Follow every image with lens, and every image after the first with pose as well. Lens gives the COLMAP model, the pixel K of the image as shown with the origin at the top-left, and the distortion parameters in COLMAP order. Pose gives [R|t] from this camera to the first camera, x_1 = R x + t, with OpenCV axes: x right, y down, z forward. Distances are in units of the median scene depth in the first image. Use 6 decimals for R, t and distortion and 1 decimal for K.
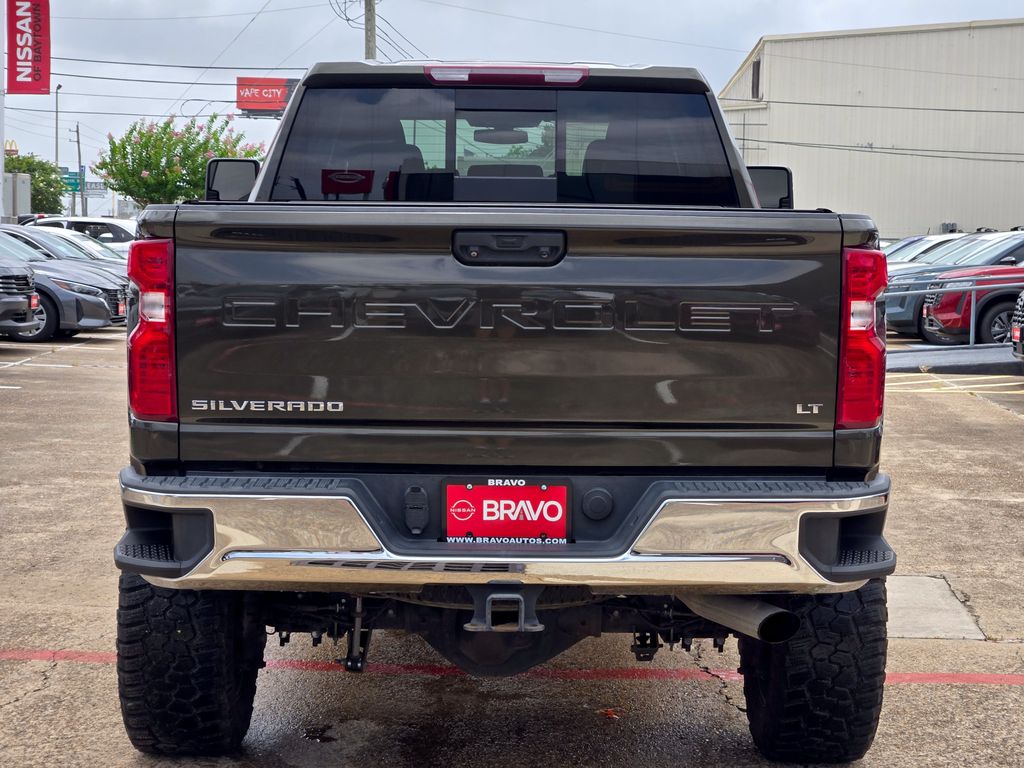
lens RADIAL K [[1881.7, 0, 516.3], [0, 1881.7, 385.8], [0, 0, 1]] dist [-0.009347, 0.000000]
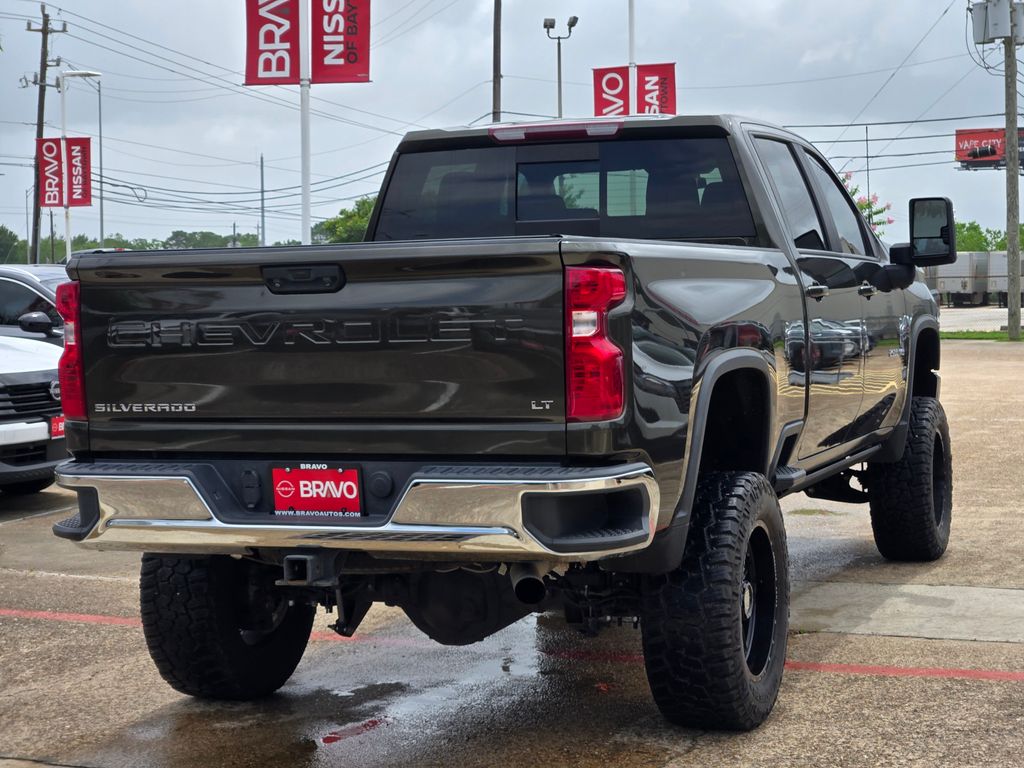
lens RADIAL K [[1881.7, 0, 504.2], [0, 1881.7, 377.9], [0, 0, 1]] dist [-0.009347, 0.000000]
pose [[0.931290, -0.019986, -0.363731, 0.564071], [0.007278, 0.999315, -0.036275, 0.038587], [0.364206, 0.031135, 0.930798, -0.115377]]
